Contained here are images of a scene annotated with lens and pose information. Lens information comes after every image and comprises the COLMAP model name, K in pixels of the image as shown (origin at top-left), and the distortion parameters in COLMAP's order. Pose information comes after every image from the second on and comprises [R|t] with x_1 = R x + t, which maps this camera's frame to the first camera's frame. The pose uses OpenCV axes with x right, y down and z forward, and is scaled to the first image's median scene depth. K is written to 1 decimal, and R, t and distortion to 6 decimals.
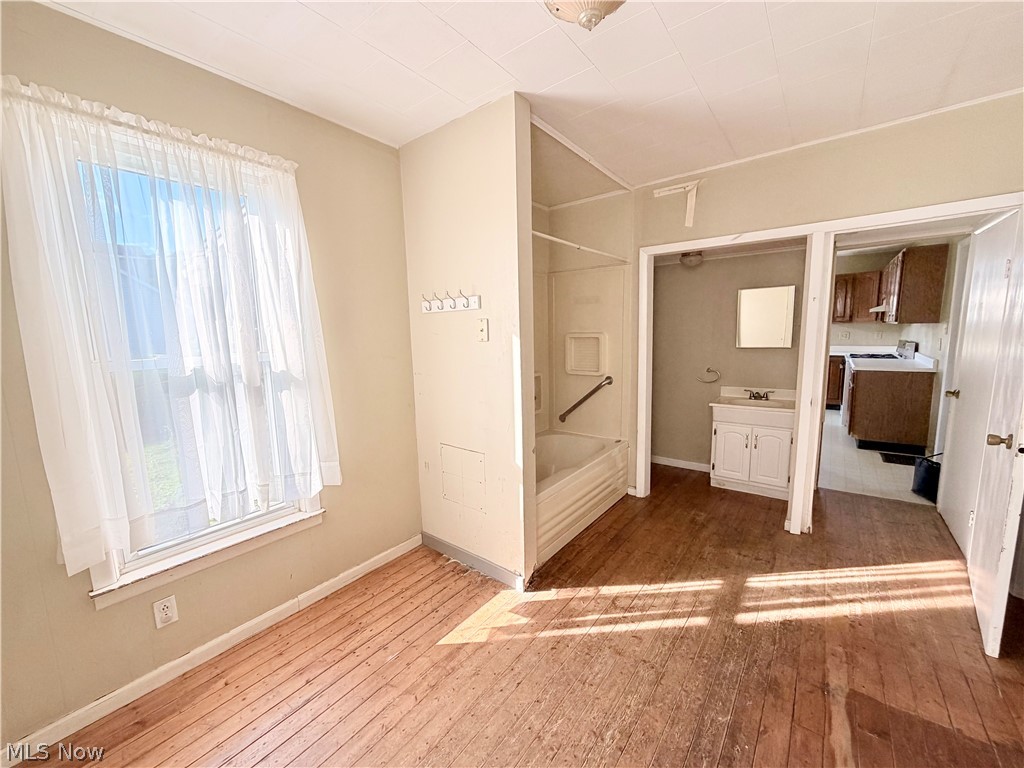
lens RADIAL K [[413.4, 0, 501.0], [0, 413.4, 387.8], [0, 0, 1]] dist [-0.001395, -0.000273]
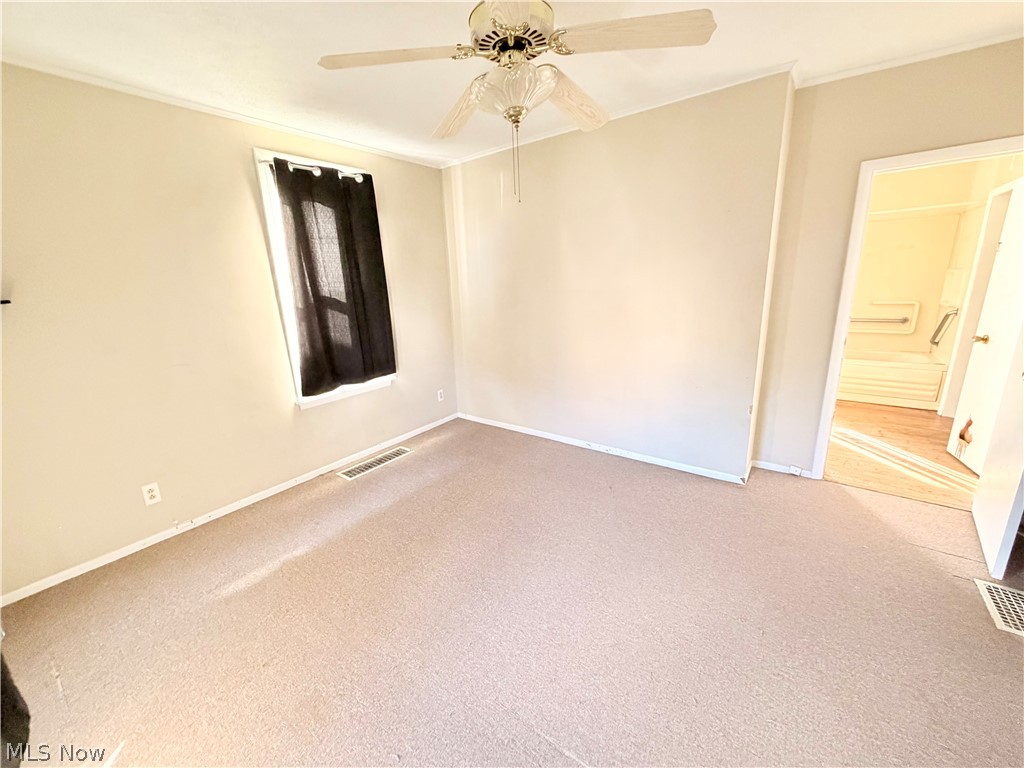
lens RADIAL K [[405.6, 0, 506.8], [0, 405.6, 385.2], [0, 0, 1]] dist [0.000405, 0.000087]
pose [[0.021026, 0.277888, -0.960383, 1.466681], [-0.099949, 0.956368, 0.274538, -0.007366], [0.994770, 0.090217, 0.047883, -0.299690]]
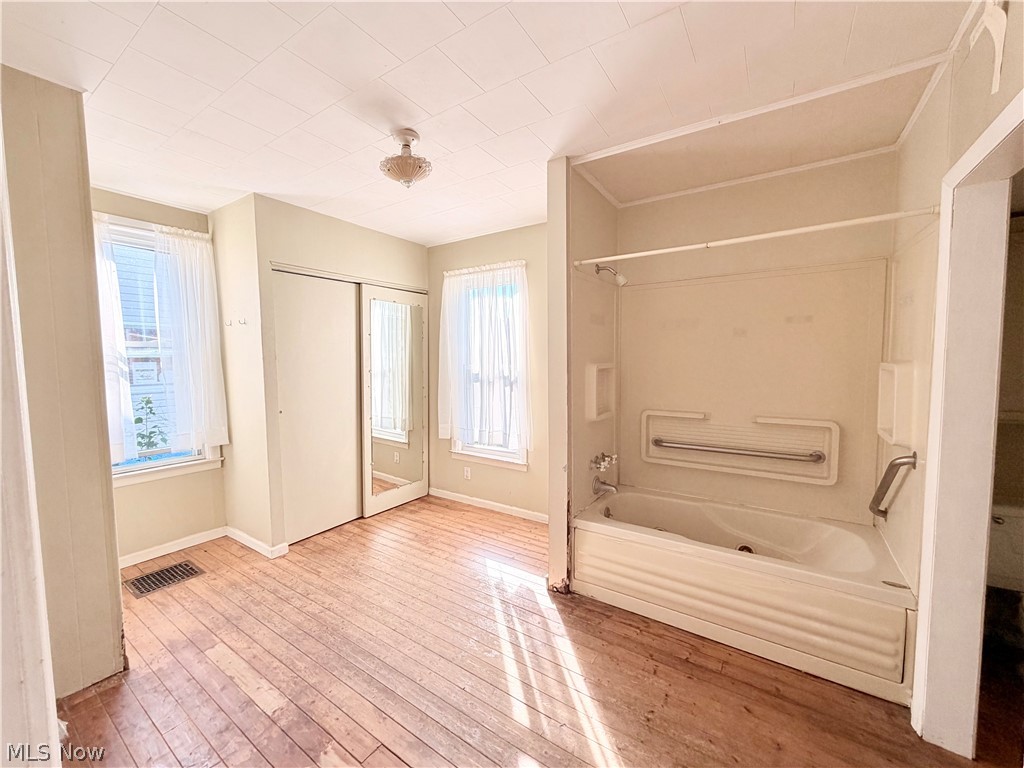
lens RADIAL K [[405.6, 0, 506.8], [0, 405.6, 385.2], [0, 0, 1]] dist [0.000405, 0.000087]
pose [[0.068050, 0.093427, -0.993298, 0.743159], [-0.130433, 0.987894, 0.083983, -0.088019], [0.989119, 0.123844, 0.079412, 0.505241]]
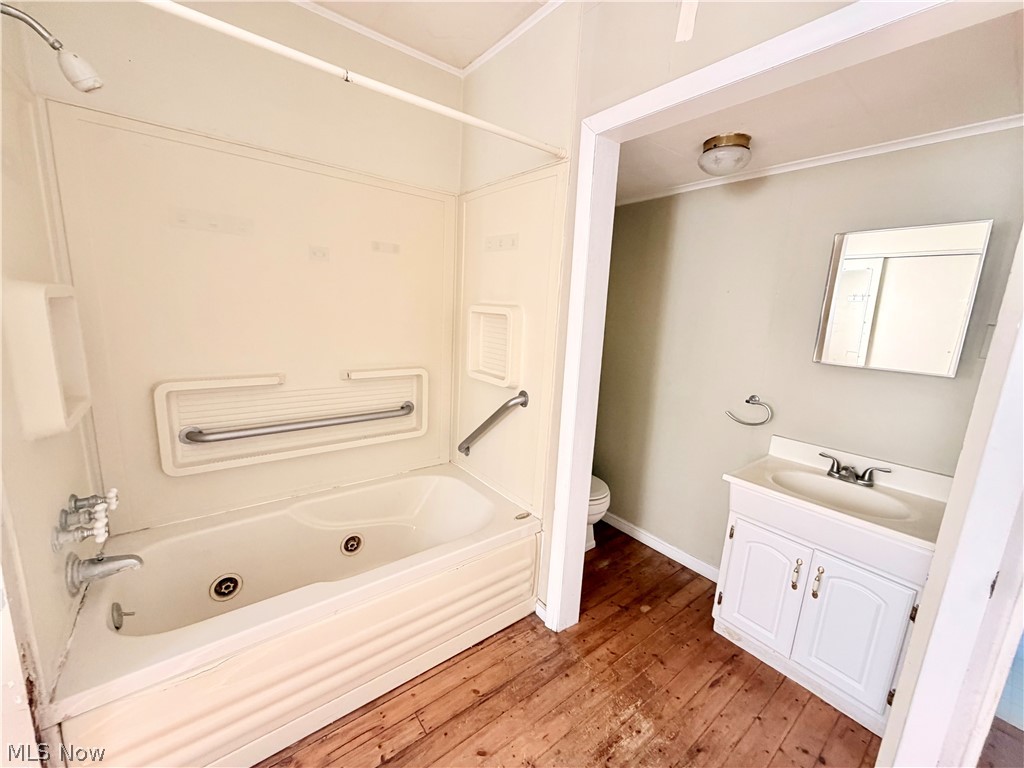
lens RADIAL K [[405.6, 0, 506.8], [0, 405.6, 385.2], [0, 0, 1]] dist [0.000405, 0.000087]
pose [[0.966556, 0.121026, -0.226100, 0.379215], [-0.110264, 0.992109, 0.059681, -0.067591], [0.231539, -0.032755, 0.972274, 0.525555]]
